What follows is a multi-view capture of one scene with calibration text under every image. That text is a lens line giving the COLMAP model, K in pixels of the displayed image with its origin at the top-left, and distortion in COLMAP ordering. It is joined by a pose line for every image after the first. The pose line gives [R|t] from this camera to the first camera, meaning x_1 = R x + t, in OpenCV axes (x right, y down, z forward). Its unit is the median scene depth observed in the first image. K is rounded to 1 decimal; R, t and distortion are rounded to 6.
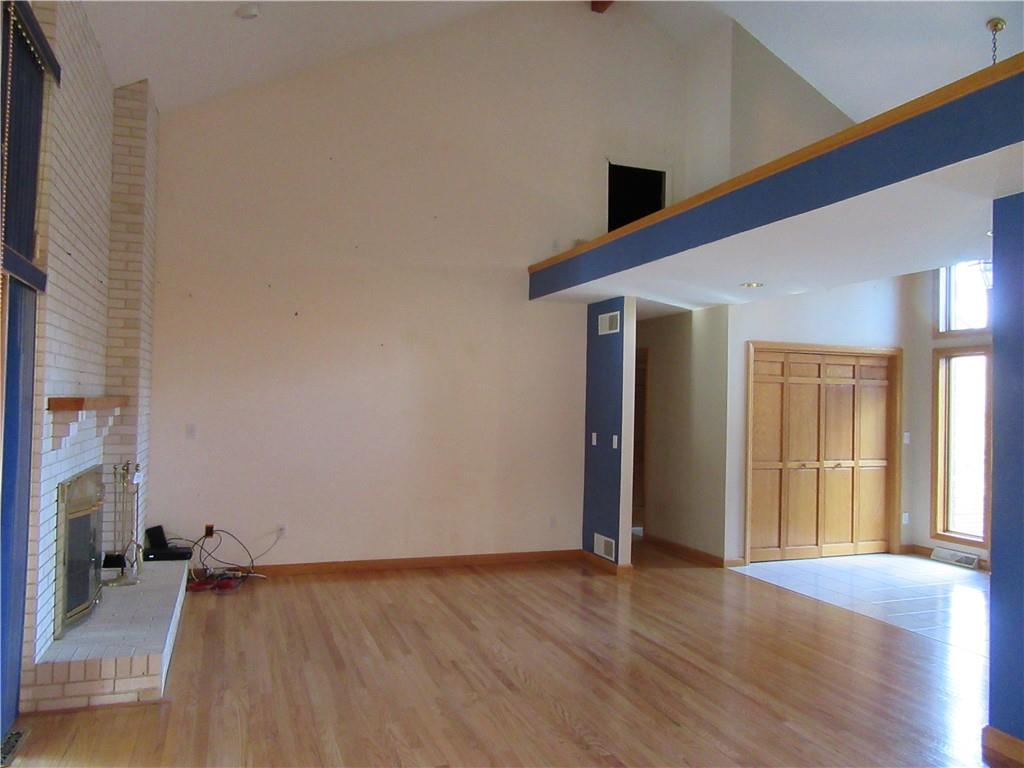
lens RADIAL K [[754.7, 0, 515.3], [0, 754.7, 385.7], [0, 0, 1]] dist [-0.007756, 0.004299]
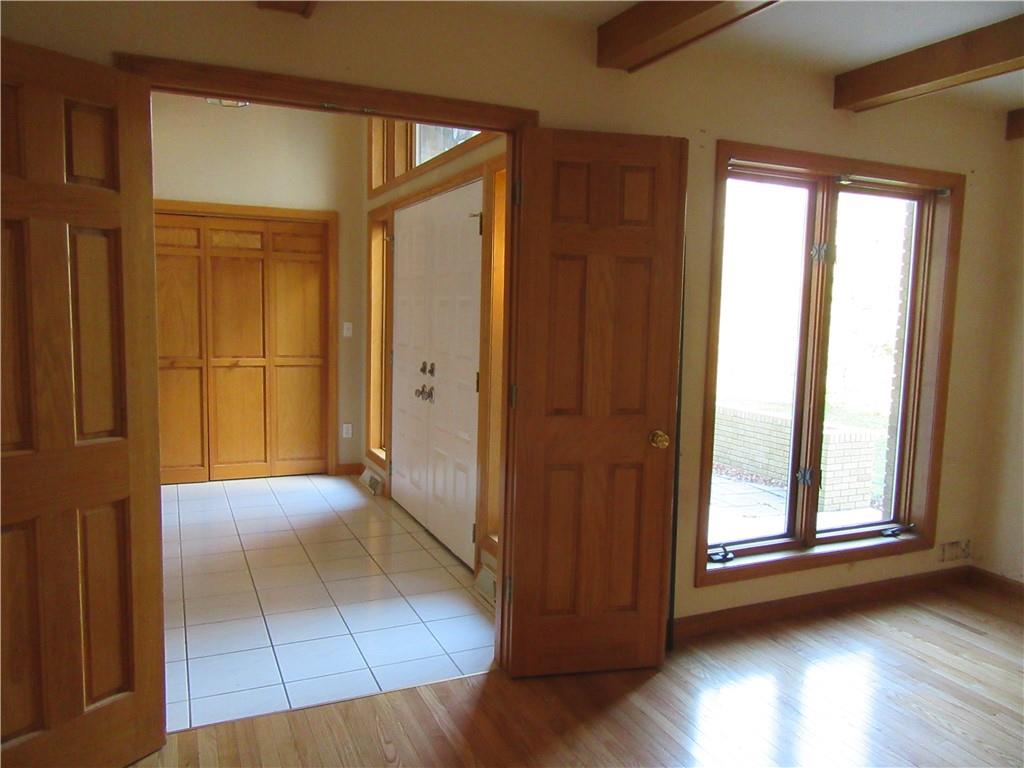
lens RADIAL K [[754.7, 0, 509.5], [0, 754.7, 382.1], [0, 0, 1]] dist [-0.007756, 0.004299]
pose [[0.998566, 0.006692, 0.053121, 0.653851], [-0.014109, 0.989980, 0.140503, 0.011781], [-0.051648, -0.141051, 0.988654, 0.219337]]
